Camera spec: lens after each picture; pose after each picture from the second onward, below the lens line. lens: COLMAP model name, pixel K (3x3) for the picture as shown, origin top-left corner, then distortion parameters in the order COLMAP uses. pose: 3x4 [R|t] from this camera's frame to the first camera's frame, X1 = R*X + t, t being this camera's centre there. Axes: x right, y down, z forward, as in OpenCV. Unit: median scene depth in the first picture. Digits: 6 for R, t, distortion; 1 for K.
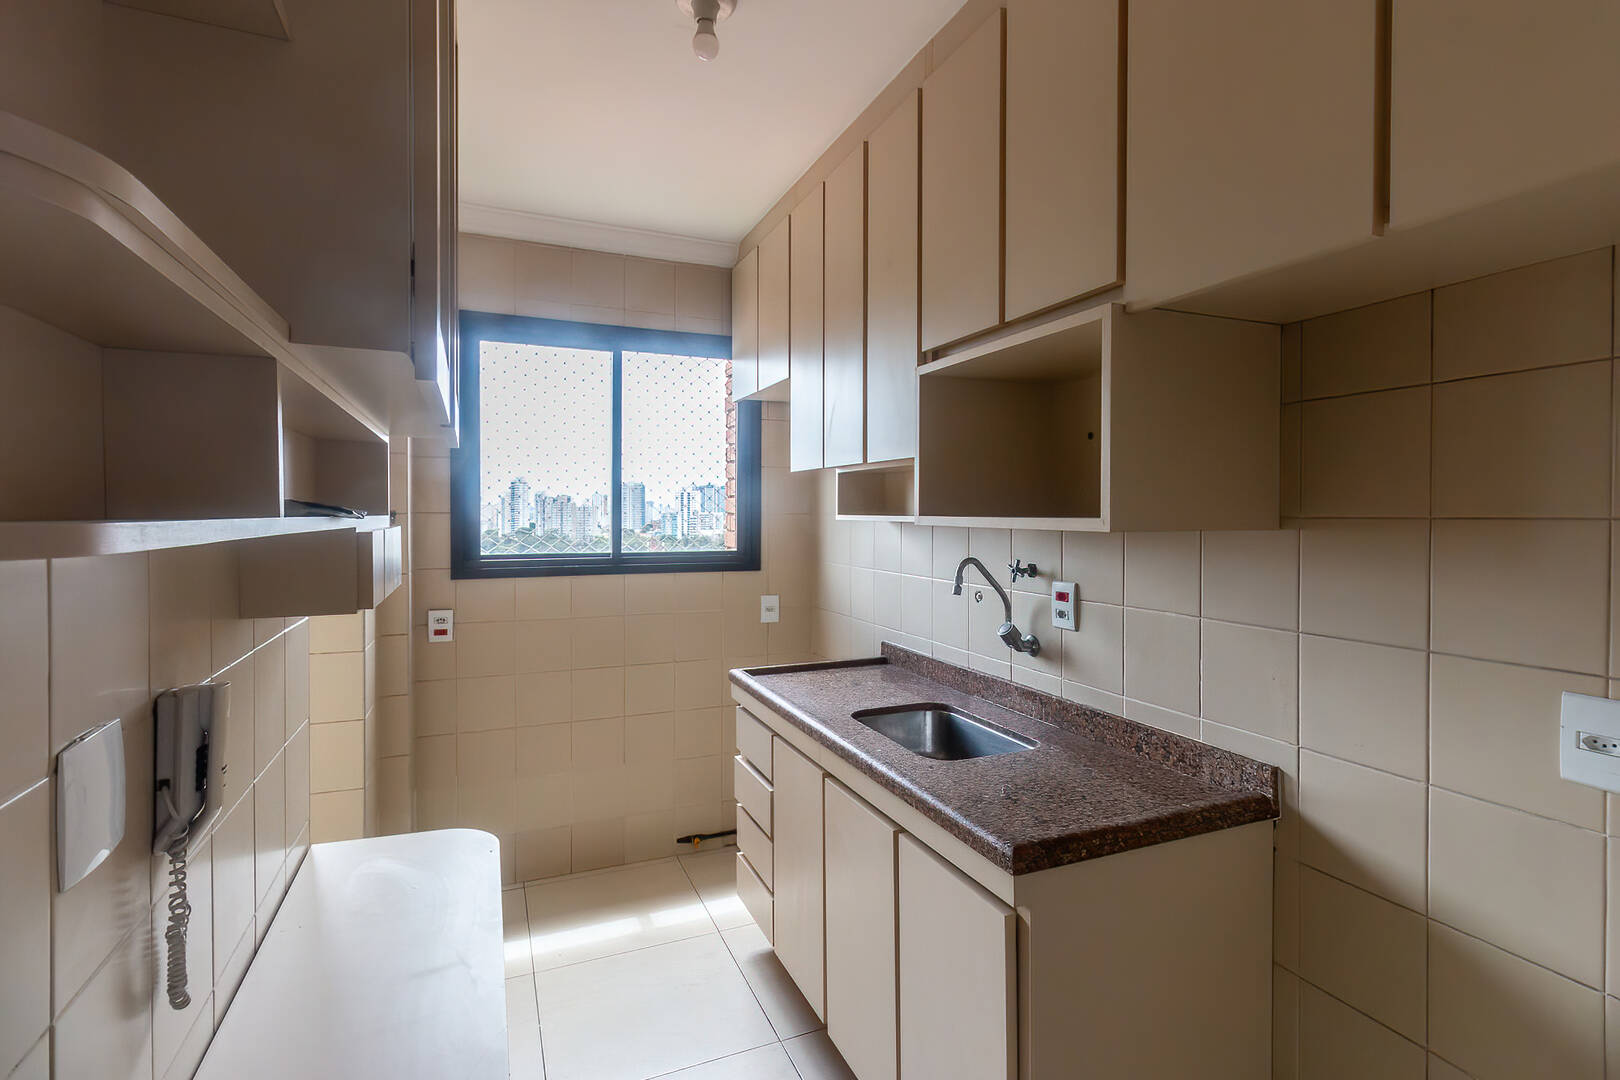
lens RADIAL K [[761.8, 0, 821.6], [0, 761.8, 520.8], [0, 0, 1]] dist [-0.003549, -0.000303]
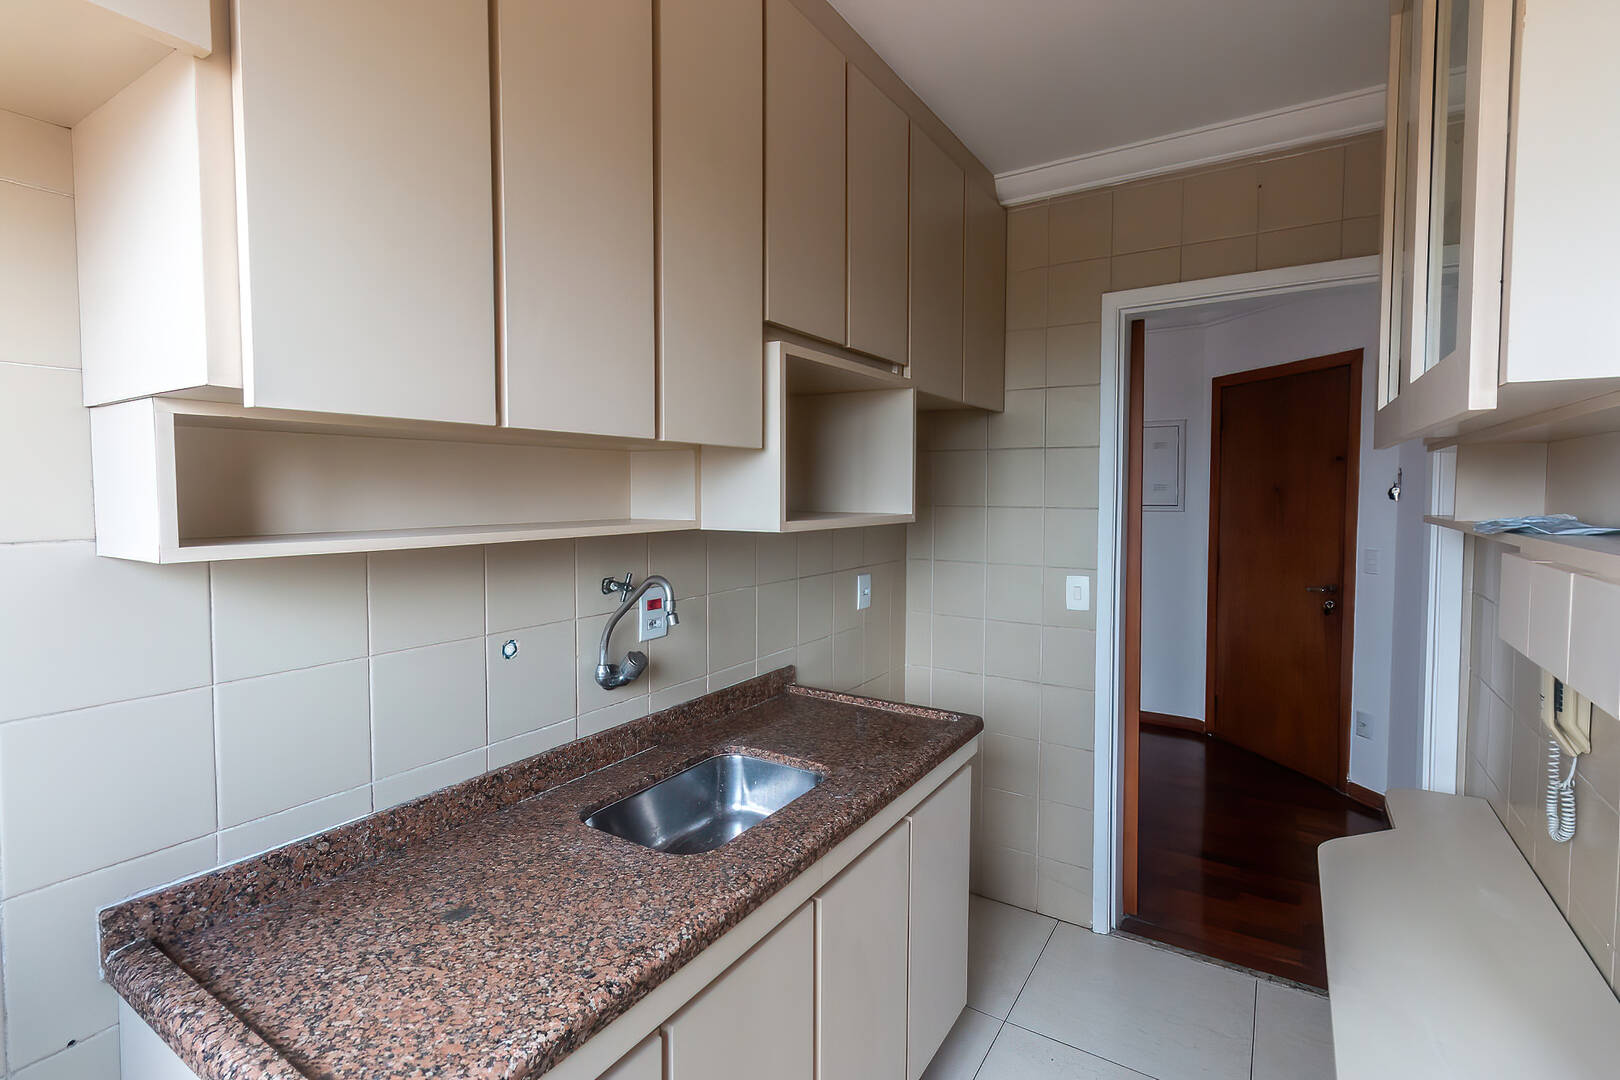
lens RADIAL K [[761.8, 0, 821.6], [0, 761.8, 520.8], [0, 0, 1]] dist [-0.003549, -0.000303]
pose [[-0.572843, -0.042429, 0.818566, -0.556672], [0.001669, 0.998597, 0.052929, -0.049755], [-0.819663, 0.031686, -0.571969, 1.382919]]
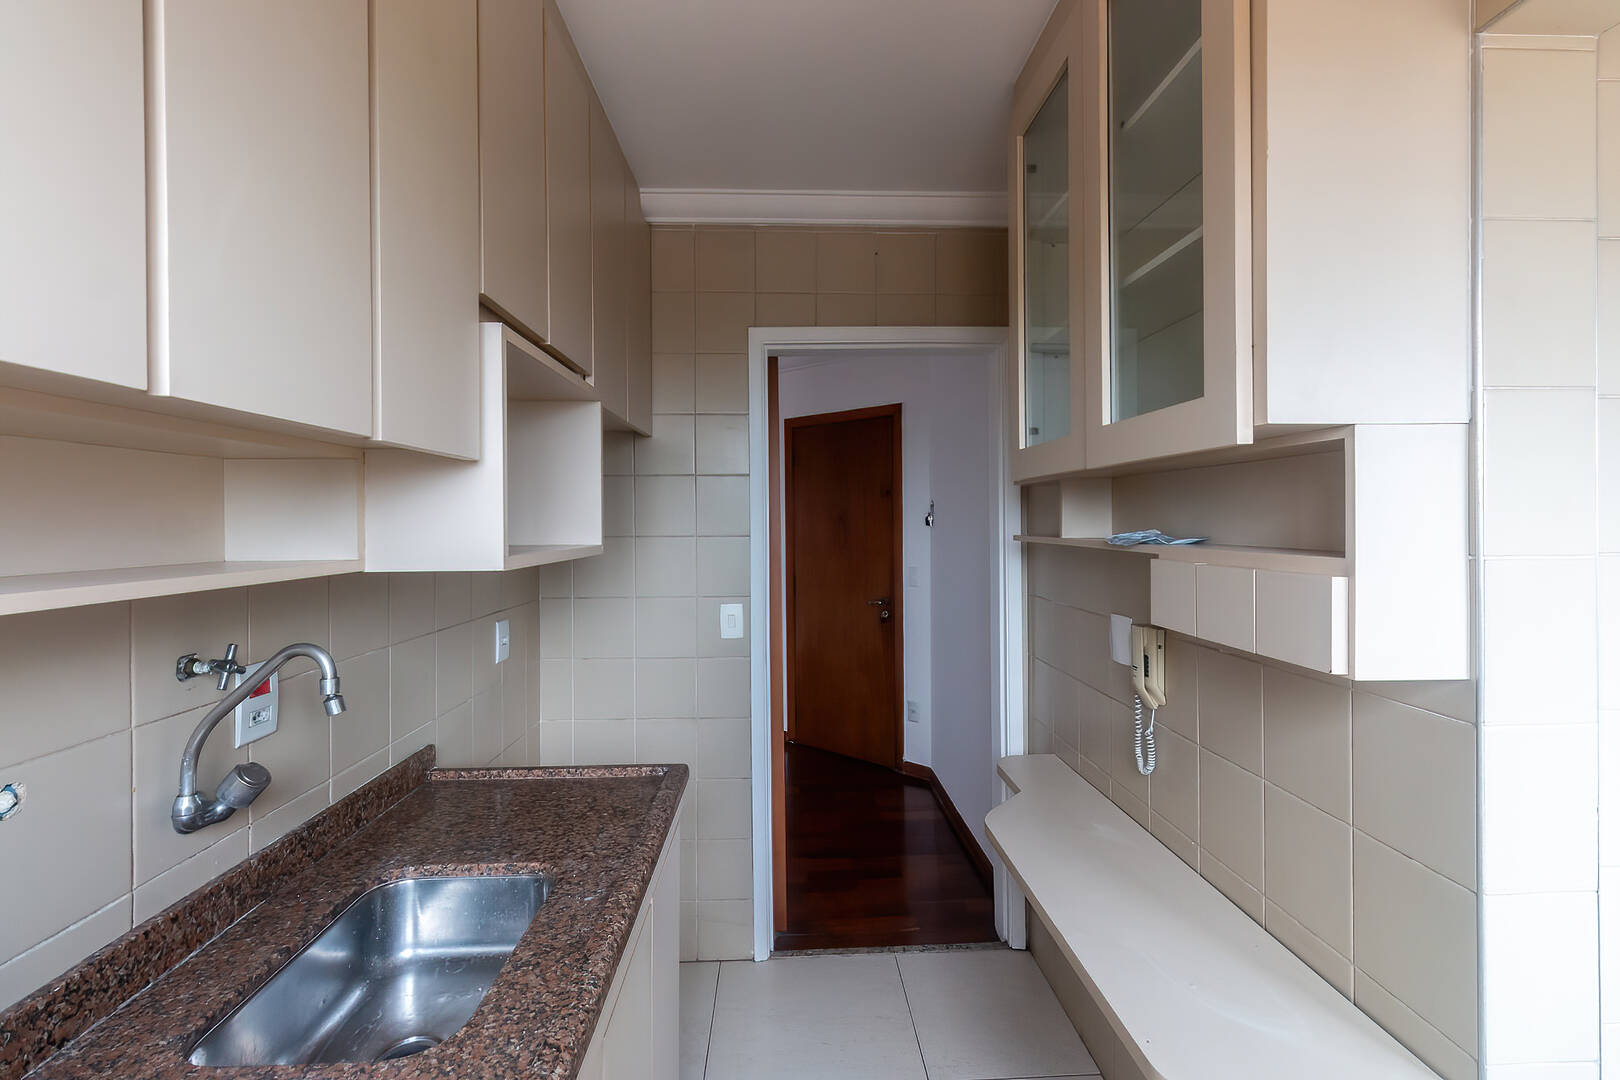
lens RADIAL K [[760.1, 0, 832.3], [0, 760.1, 522.3], [0, 0, 1]] dist [-0.000979, -0.000024]
pose [[-0.940281, -0.000924, 0.340397, -0.335410], [0.003749, 0.999908, 0.013068, -0.041290], [-0.340378, 0.013564, -0.940191, 1.446046]]
